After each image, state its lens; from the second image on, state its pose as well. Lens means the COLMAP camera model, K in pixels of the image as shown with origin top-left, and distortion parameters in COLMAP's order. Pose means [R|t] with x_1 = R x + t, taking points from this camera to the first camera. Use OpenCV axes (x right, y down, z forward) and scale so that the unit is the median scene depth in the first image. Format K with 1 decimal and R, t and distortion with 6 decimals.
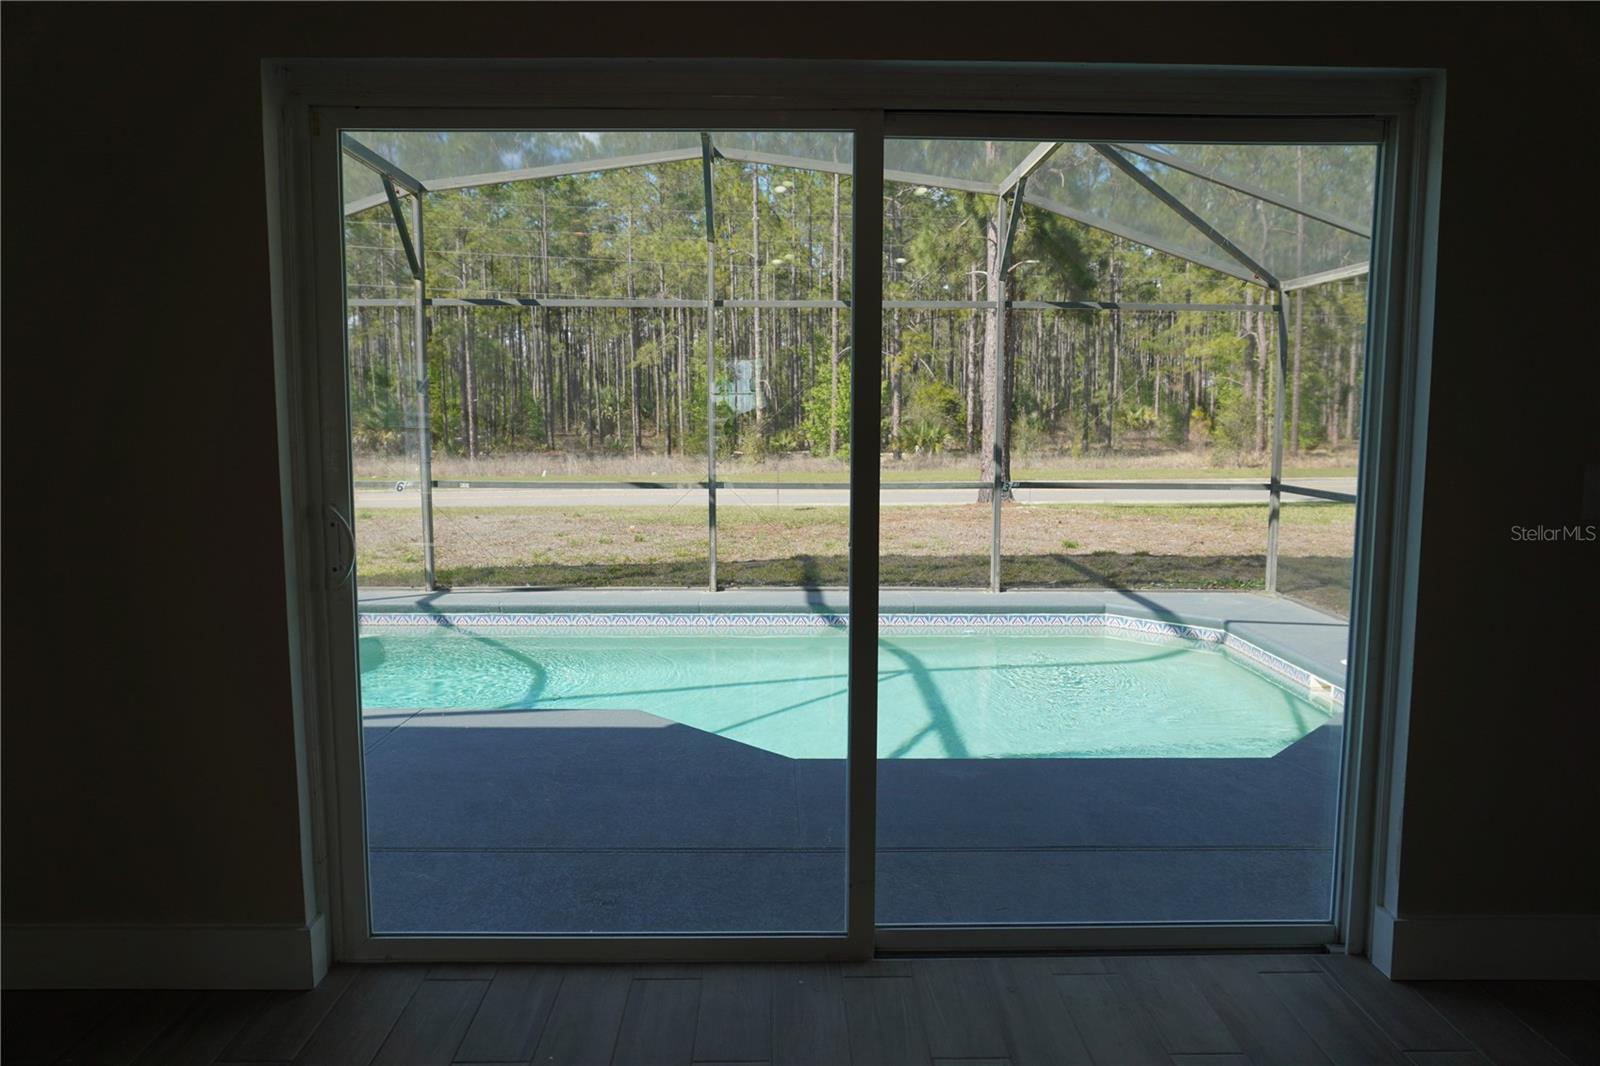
lens RADIAL K [[1074.7, 0, 798.0], [0, 1074.7, 531.2], [0, 0, 1]] dist [-0.049826, 0.043422]
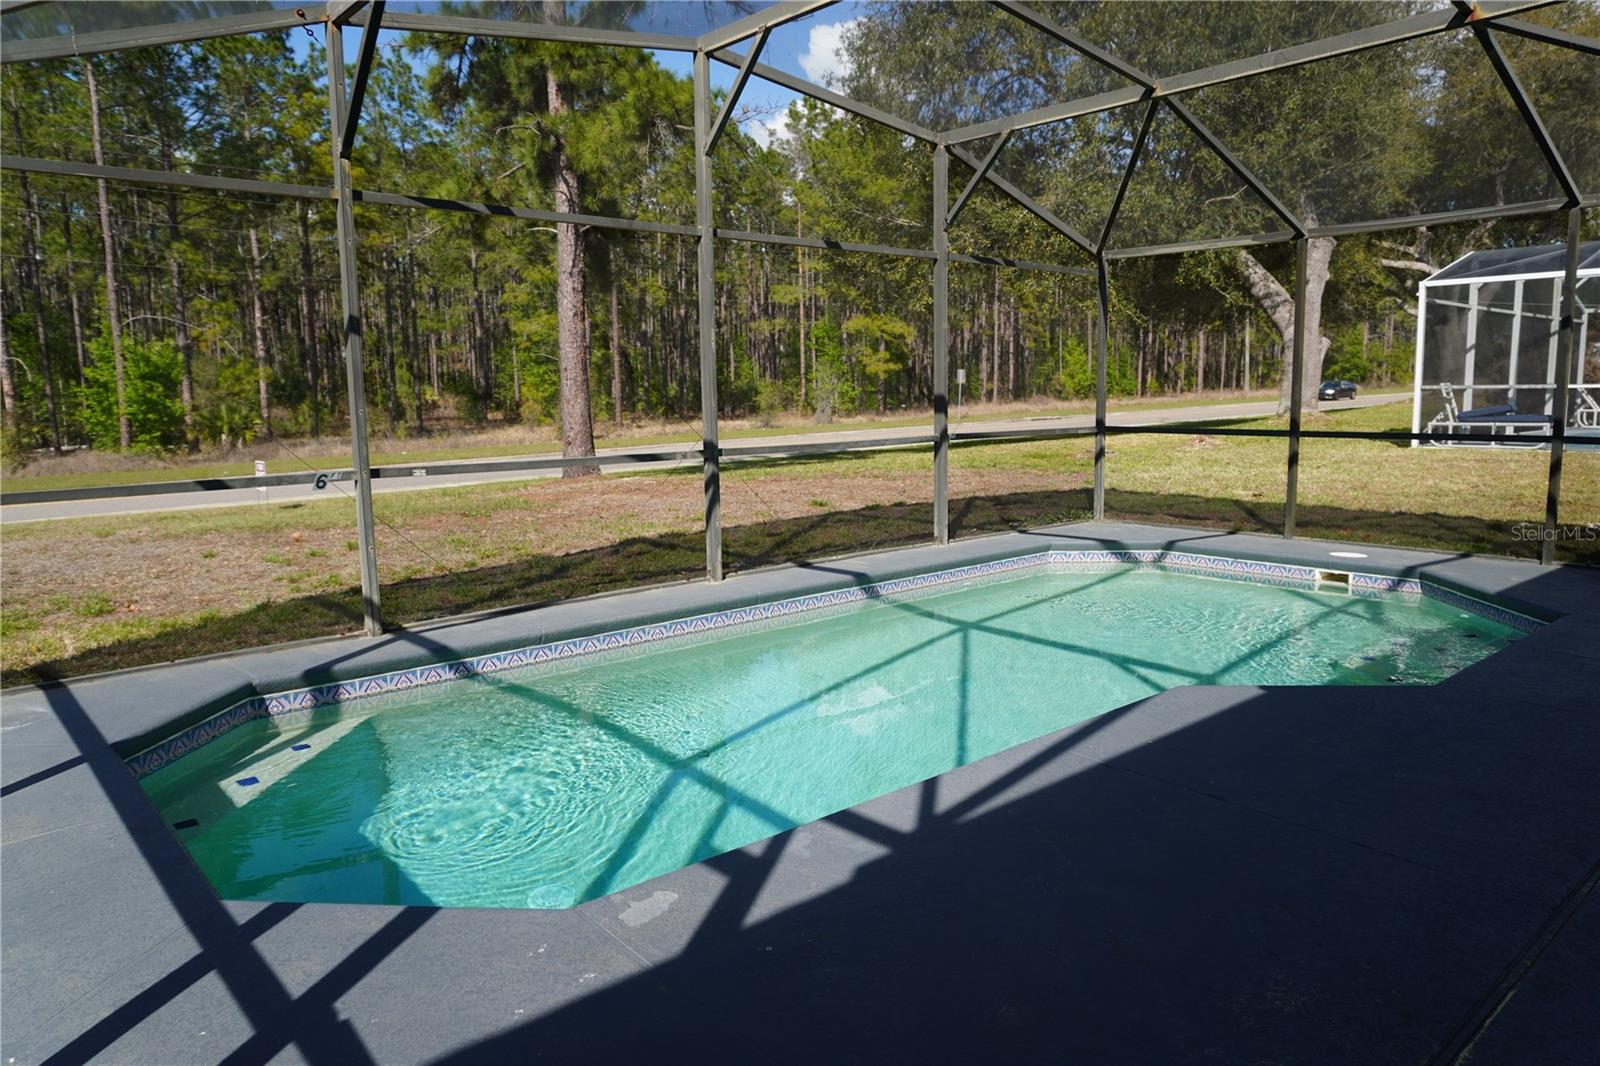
lens RADIAL K [[1074.7, 0, 798.0], [0, 1074.7, 531.2], [0, 0, 1]] dist [-0.049826, 0.043422]
pose [[0.766281, -0.100929, 0.634528, -0.548463], [0.090137, 0.994705, 0.049366, -0.017097], [-0.636151, 0.019366, 0.771322, 0.315232]]
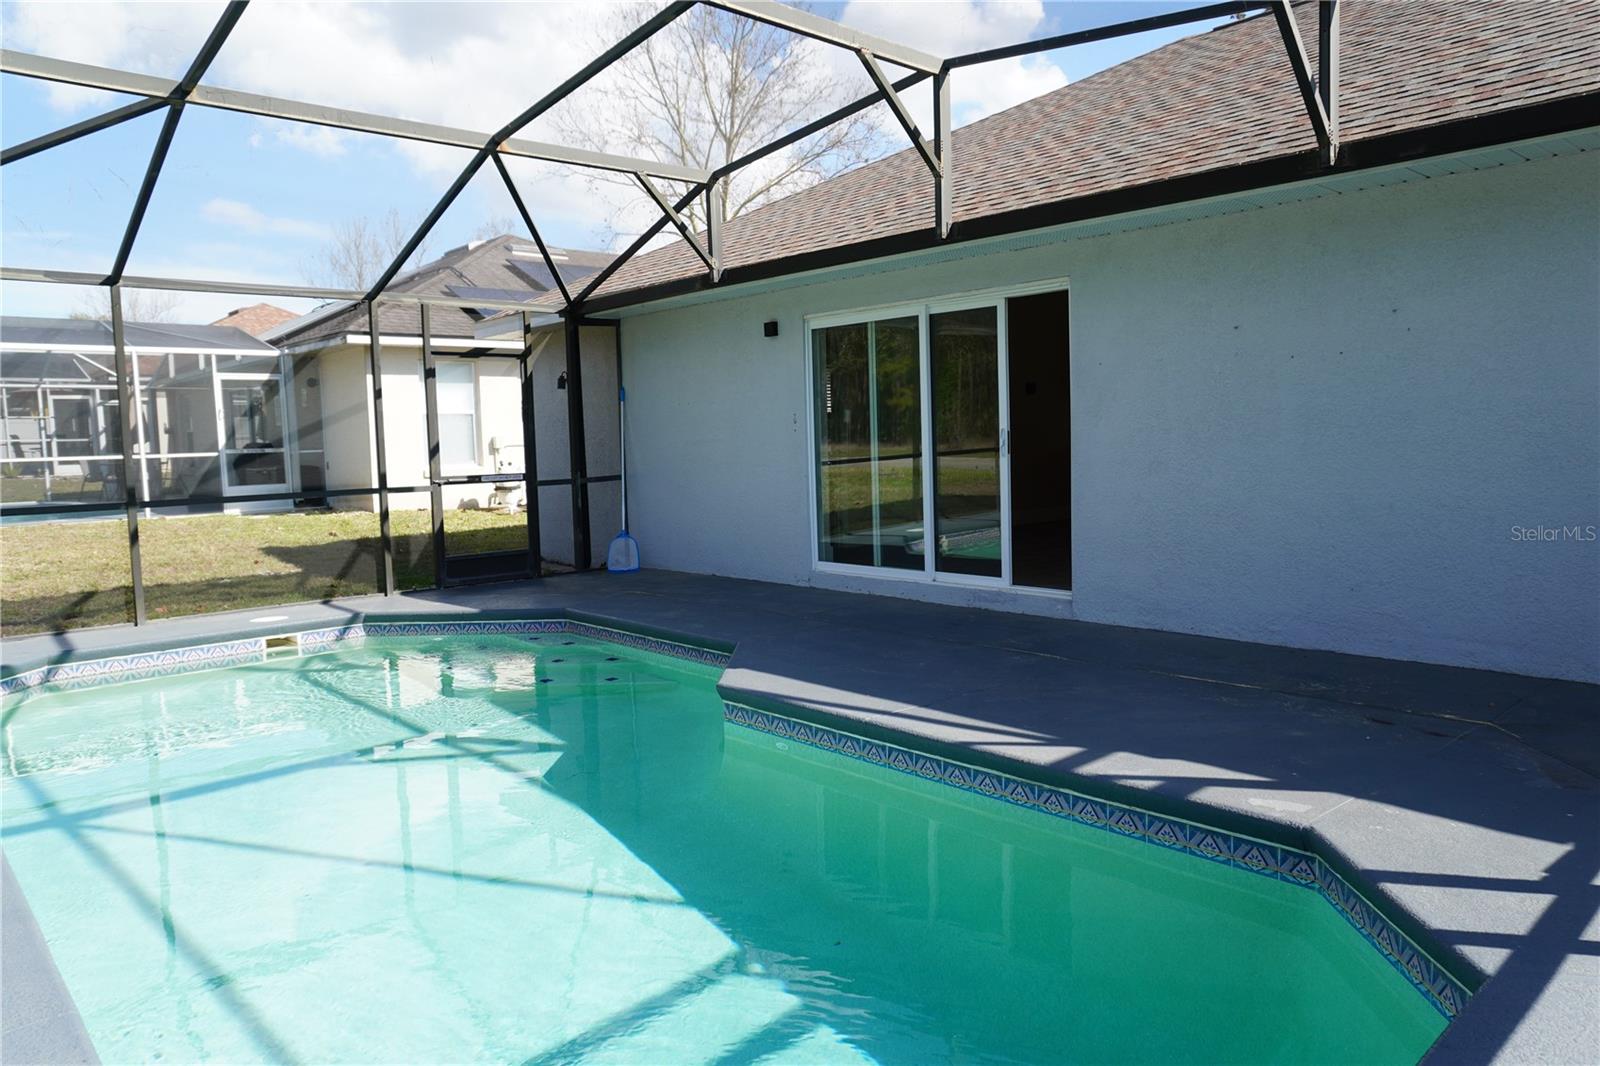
lens RADIAL K [[1074.7, 0, 798.0], [0, 1074.7, 531.2], [0, 0, 1]] dist [-0.049826, 0.043422]
pose [[-0.658983, -0.055749, 0.750089, -0.571217], [0.106641, 0.980250, 0.166543, -0.083140], [-0.744560, 0.189740, -0.640023, 0.941094]]
